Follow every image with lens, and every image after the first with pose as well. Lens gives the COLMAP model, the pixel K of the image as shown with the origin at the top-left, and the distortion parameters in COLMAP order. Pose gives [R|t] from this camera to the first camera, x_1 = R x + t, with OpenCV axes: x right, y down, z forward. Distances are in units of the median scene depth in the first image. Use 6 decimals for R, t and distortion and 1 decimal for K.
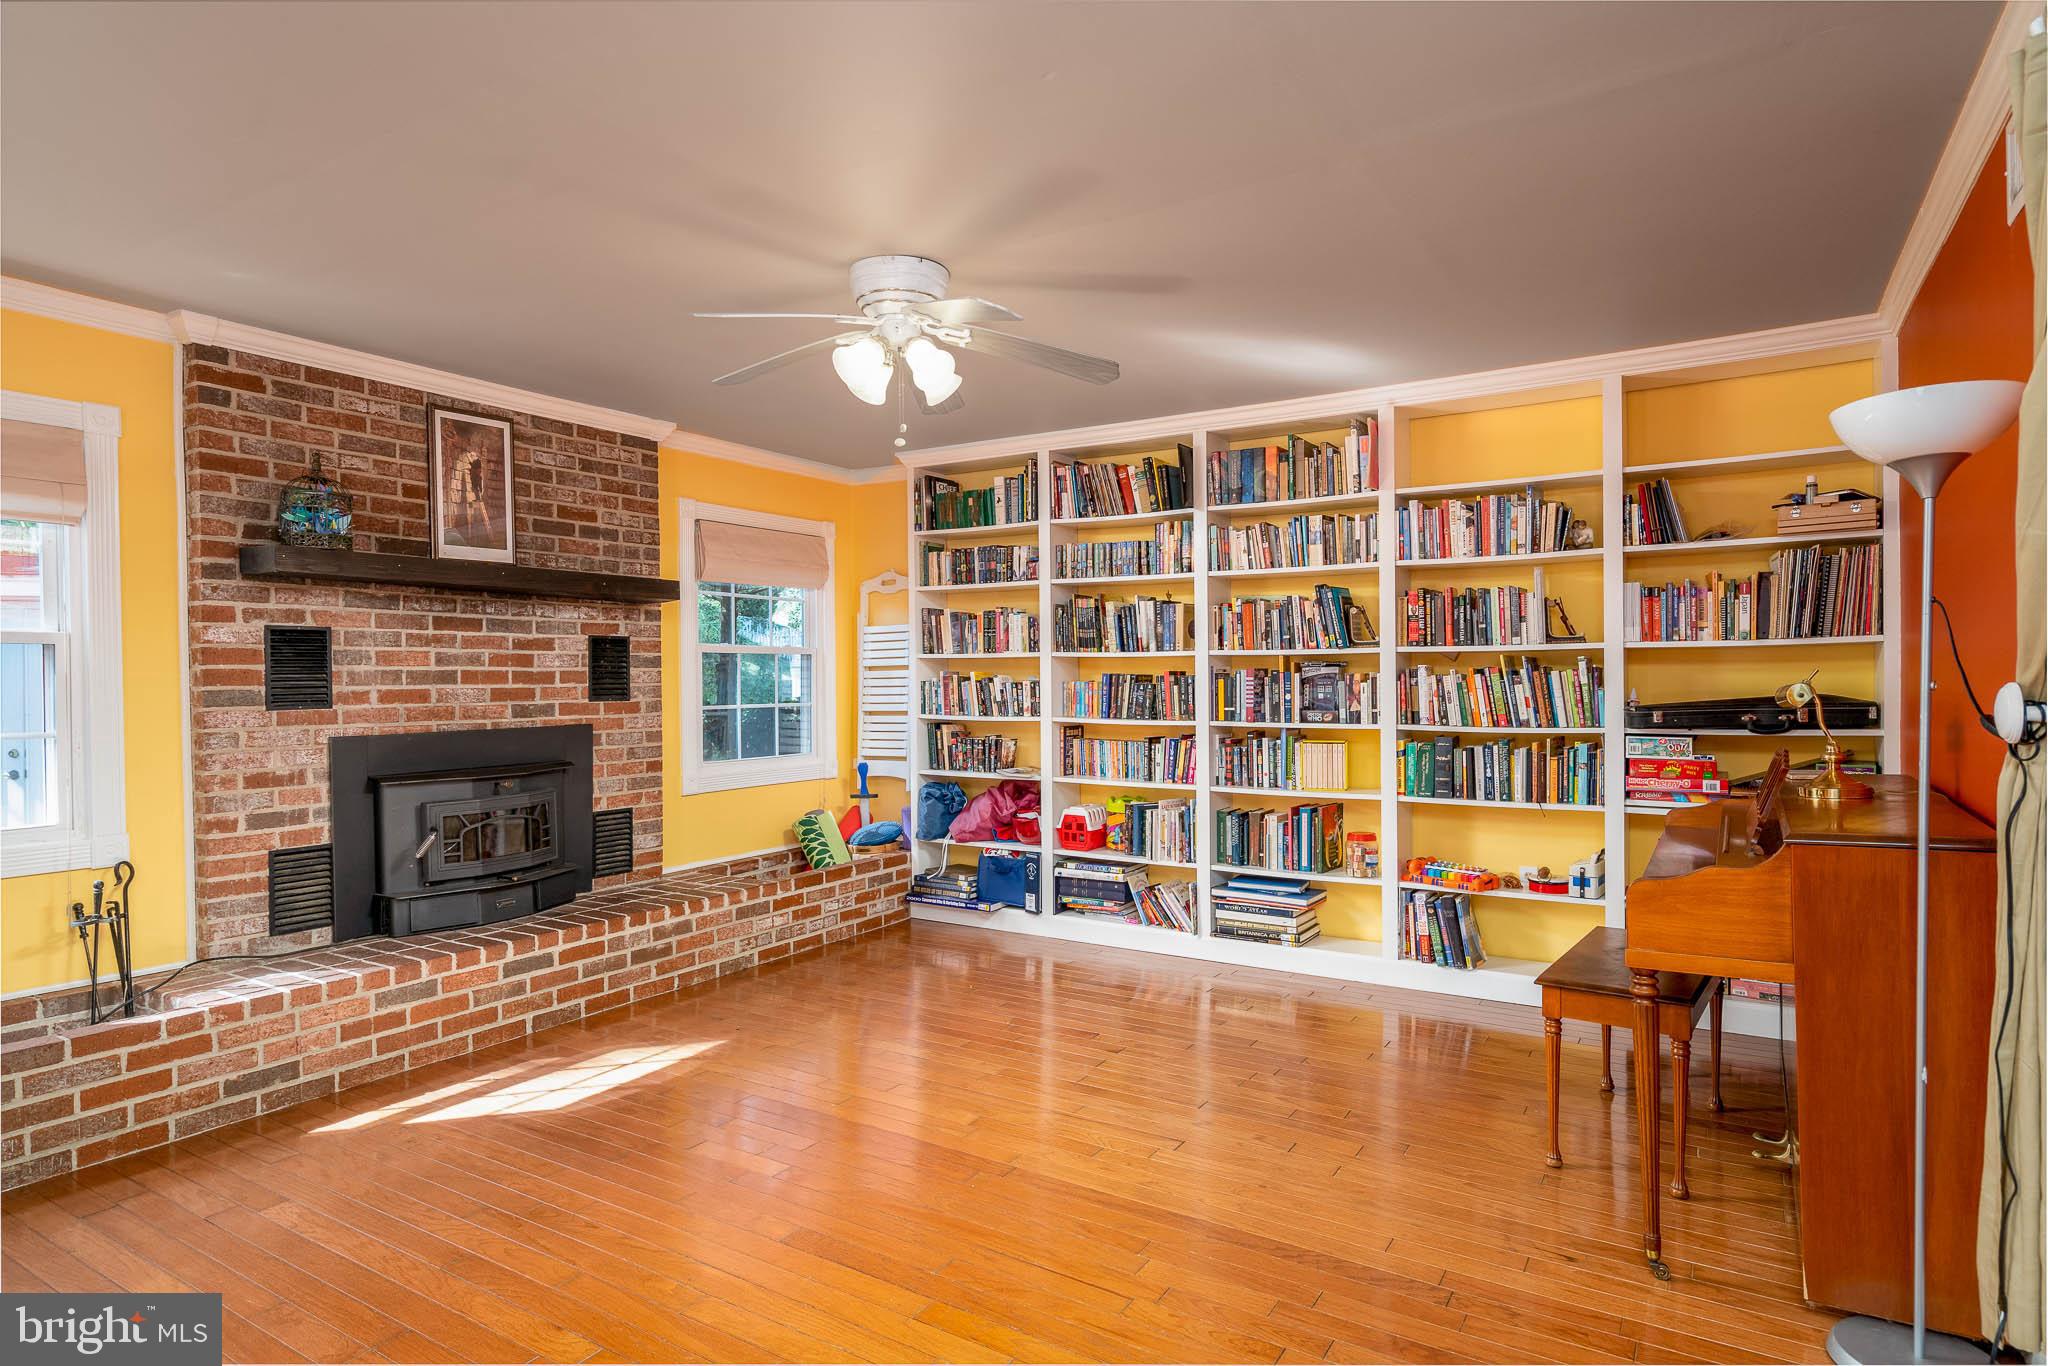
lens RADIAL K [[1155.3, 0, 1027.1], [0, 1155.3, 688.3], [0, 0, 1]] dist [-0.002576, -0.000280]
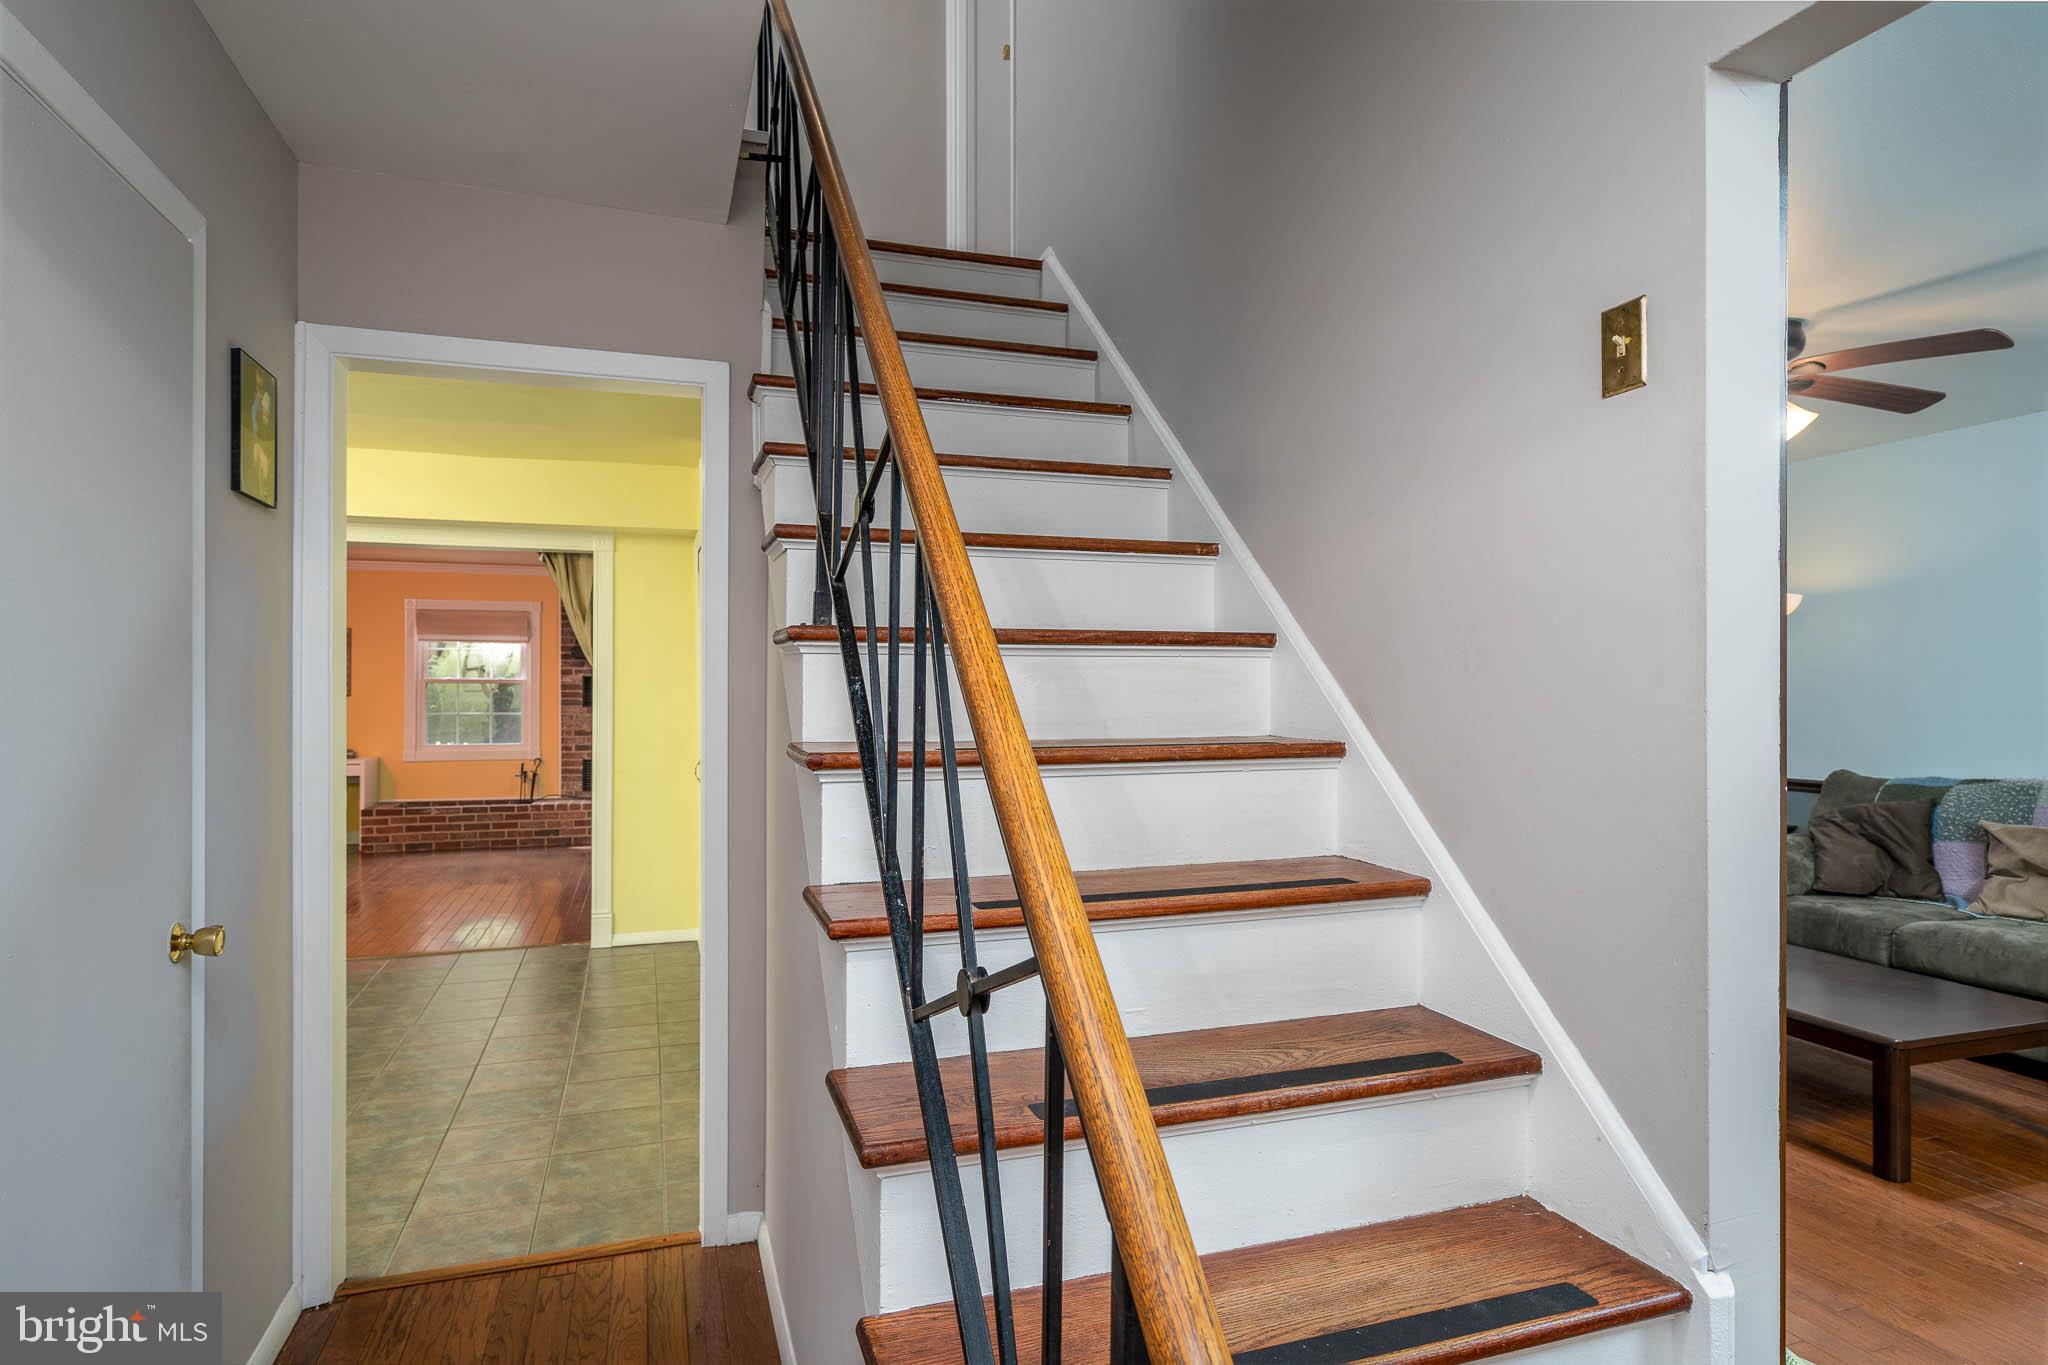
lens RADIAL K [[1155.3, 0, 1019.0], [0, 1155.3, 690.7], [0, 0, 1]] dist [-0.002576, -0.000280]
pose [[0.761989, 0.008452, -0.647535, 2.035014], [-0.014539, 0.999886, -0.004058, -0.025533], [0.647427, 0.012506, 0.762025, -0.437450]]
